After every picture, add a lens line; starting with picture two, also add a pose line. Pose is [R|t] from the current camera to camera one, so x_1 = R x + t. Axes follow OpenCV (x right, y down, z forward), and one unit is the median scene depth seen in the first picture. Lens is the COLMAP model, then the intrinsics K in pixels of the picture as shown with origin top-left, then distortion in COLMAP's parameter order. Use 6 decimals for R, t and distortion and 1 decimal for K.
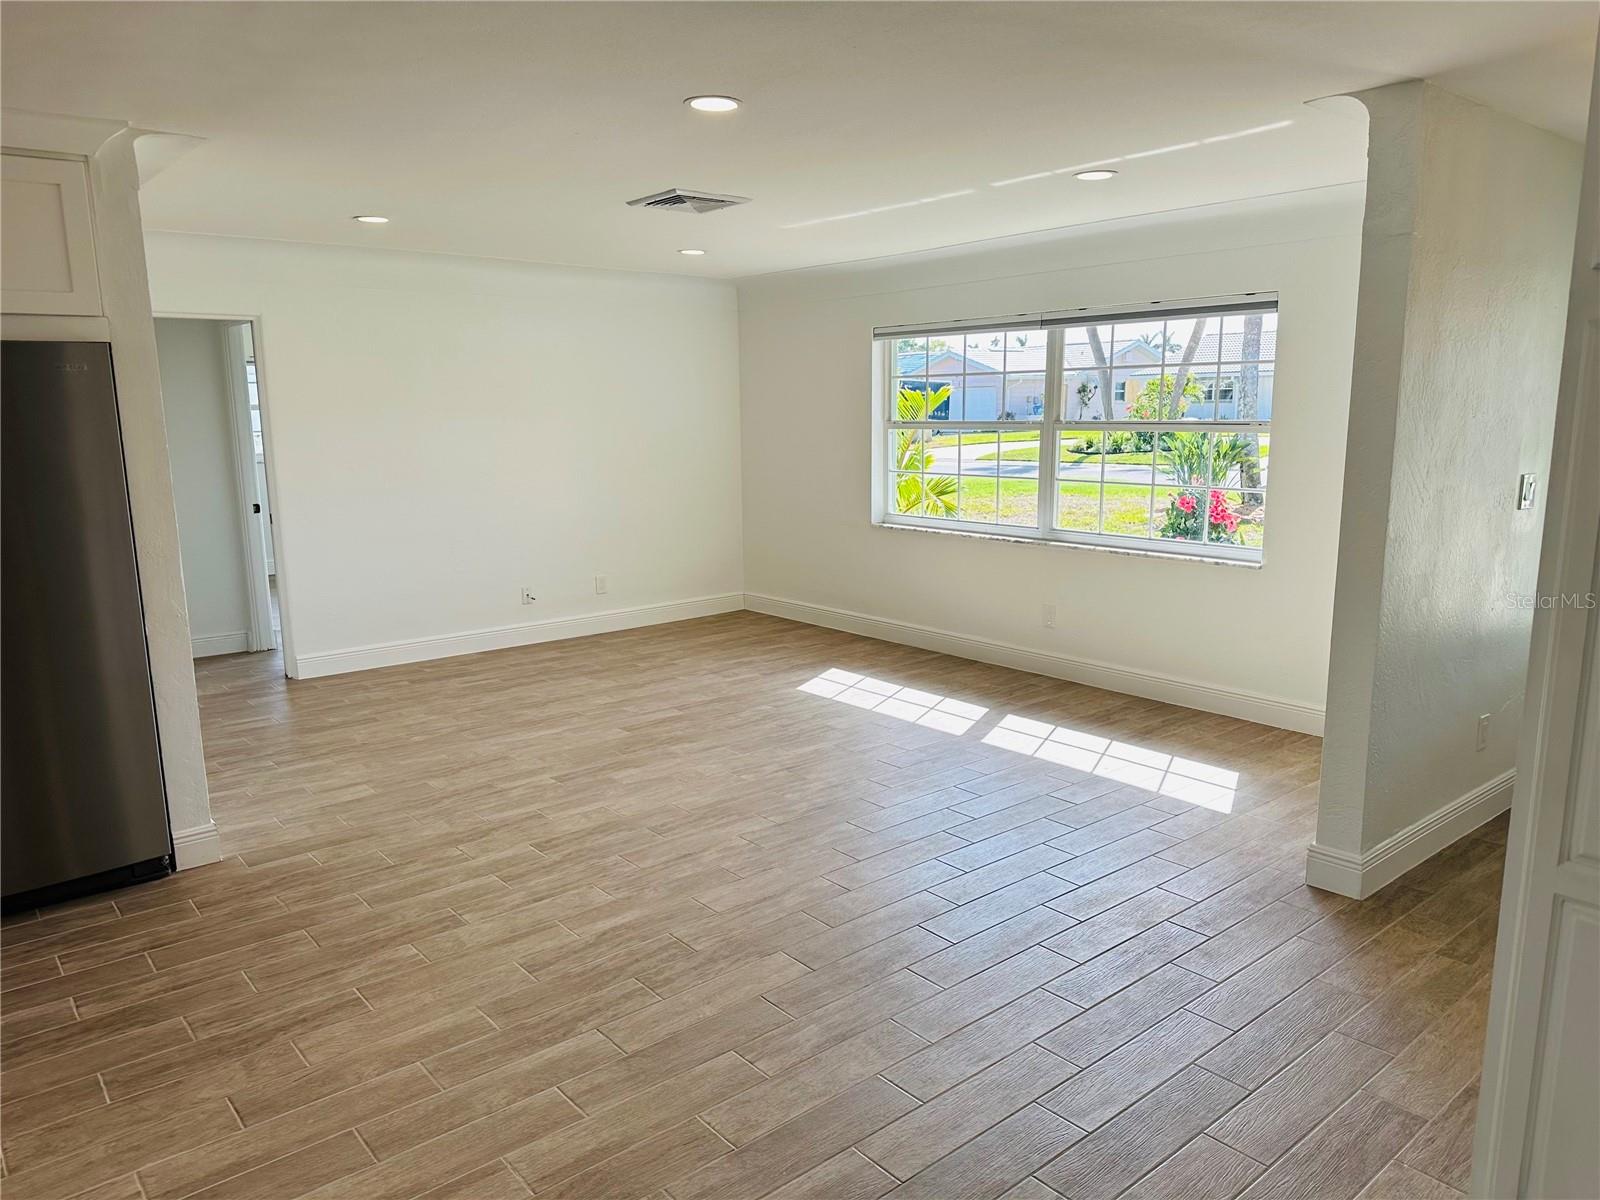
lens RADIAL K [[1109.5, 0, 805.1], [0, 1109.5, 609.1], [0, 0, 1]] dist [0.178067, -0.328819]
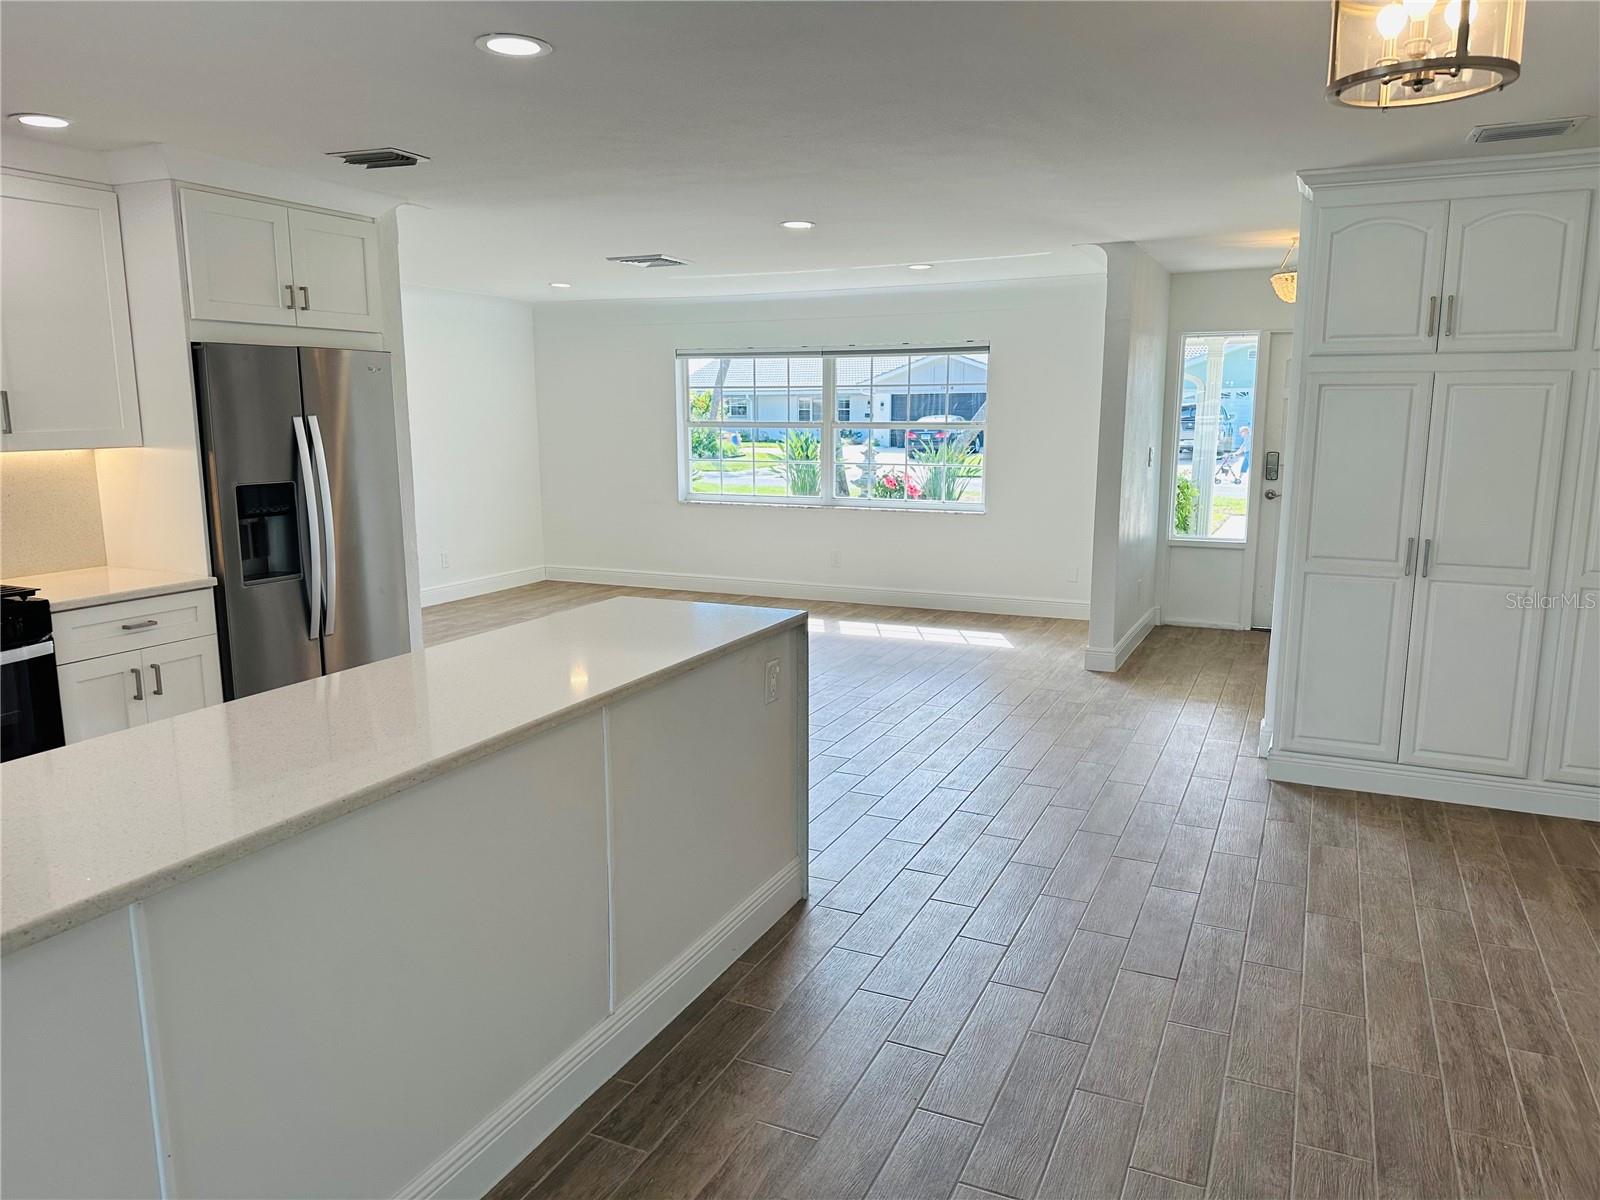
lens RADIAL K [[1119.4, 0, 795.5], [0, 1119.4, 602.2], [0, 0, 1]] dist [0.069578, -0.088467]
pose [[0.906800, -0.061298, 0.417080, -0.464752], [0.068909, 0.997618, -0.003199, 0.067795], [-0.415890, 0.031642, 0.908864, -0.290877]]
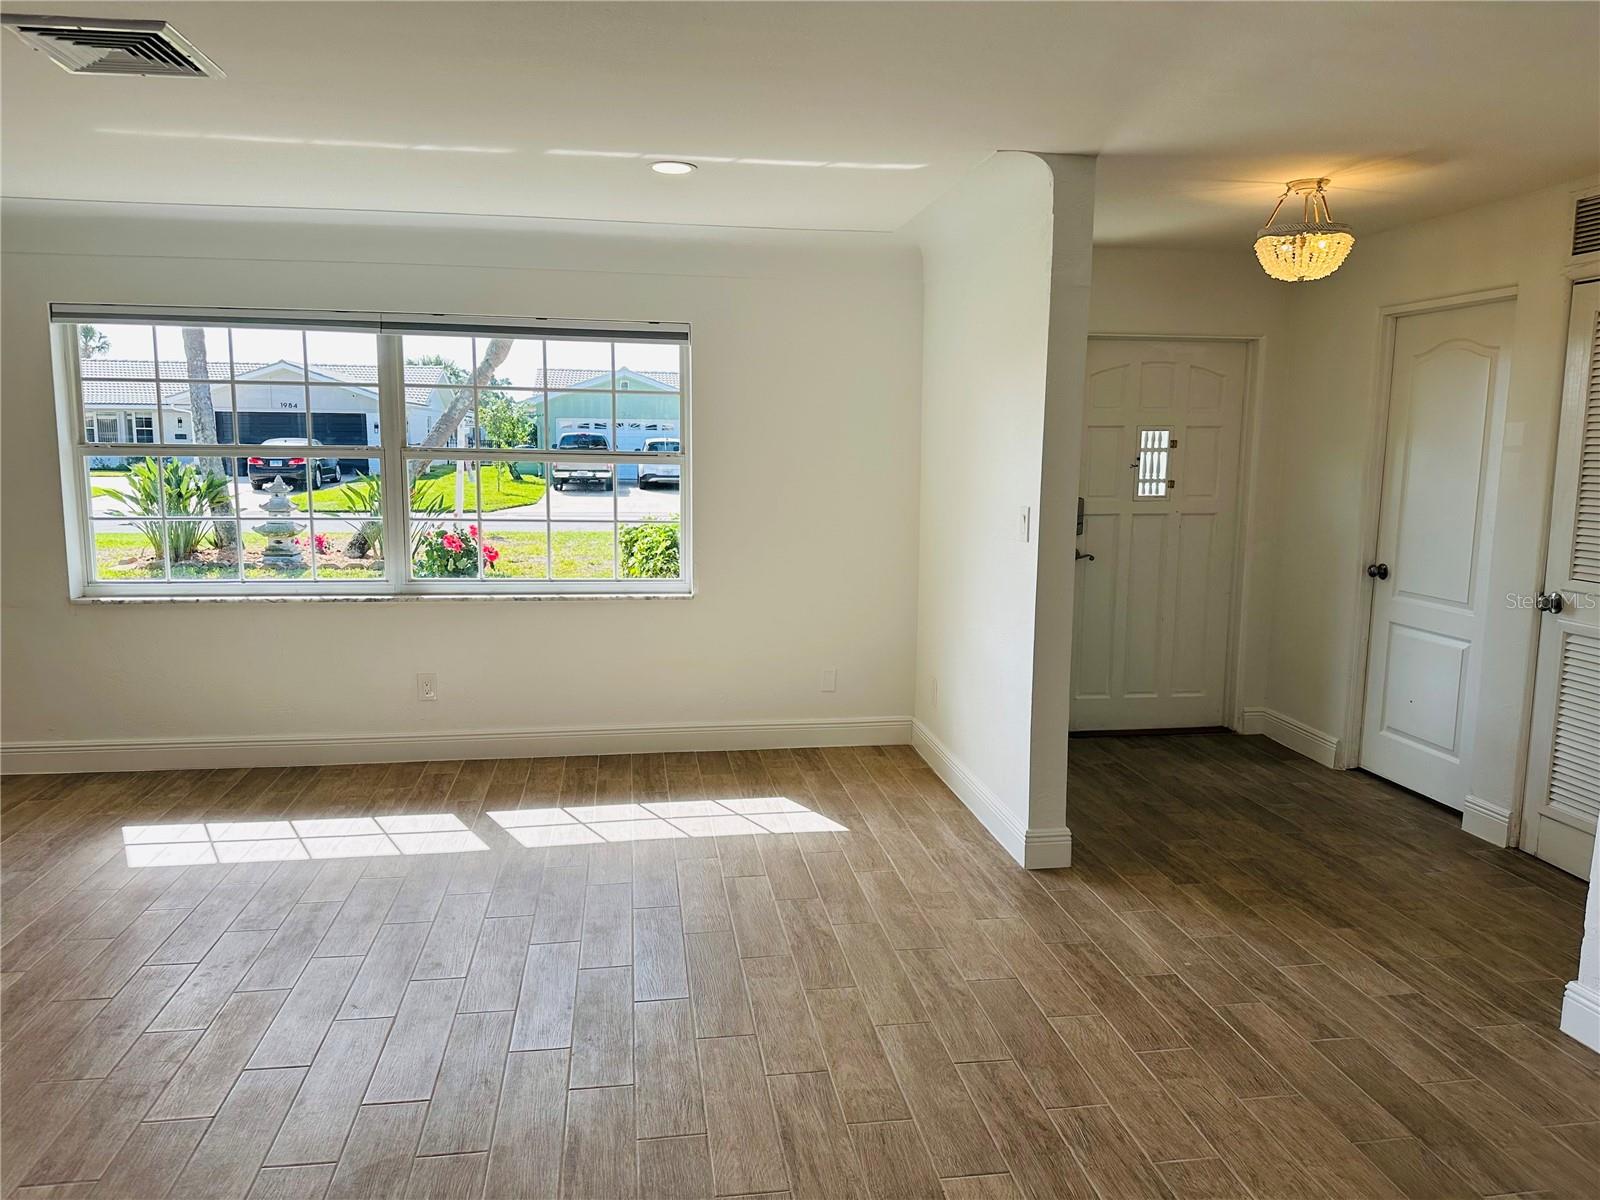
lens RADIAL K [[1099.7, 0, 800.0], [0, 1099.7, 600.0], [0, 0, 1]] dist [0.093030, -0.113001]
pose [[0.516159, -0.103735, 0.850187, -0.352075], [0.138648, 0.989666, 0.036578, -0.052964], [-0.845196, 0.098997, 0.525208, 0.378443]]
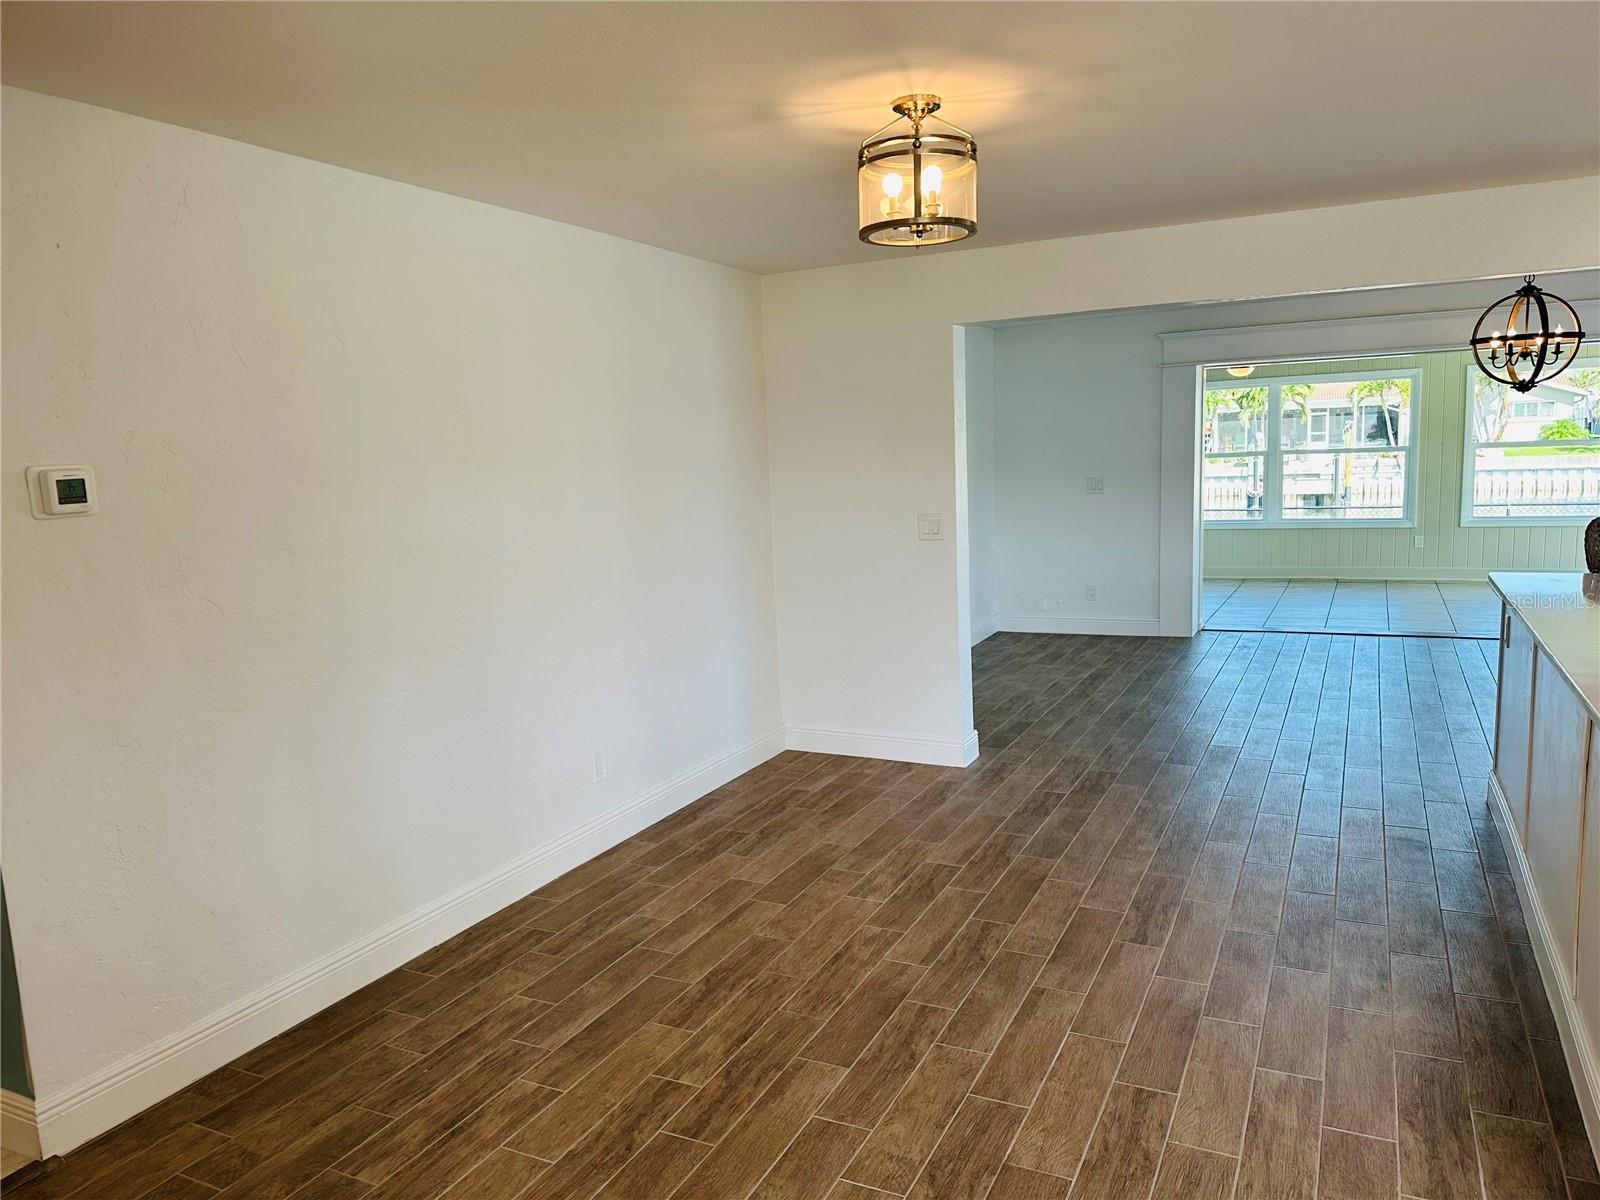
lens RADIAL K [[1119.8, 0, 803.1], [0, 1119.8, 597.6], [0, 0, 1]] dist [0.075945, -0.111114]
pose [[-0.914303, 0.107922, -0.390388, 0.119830], [-0.018184, 0.951939, 0.305749, -0.074450], [0.404622, 0.286646, -0.868398, 0.400802]]
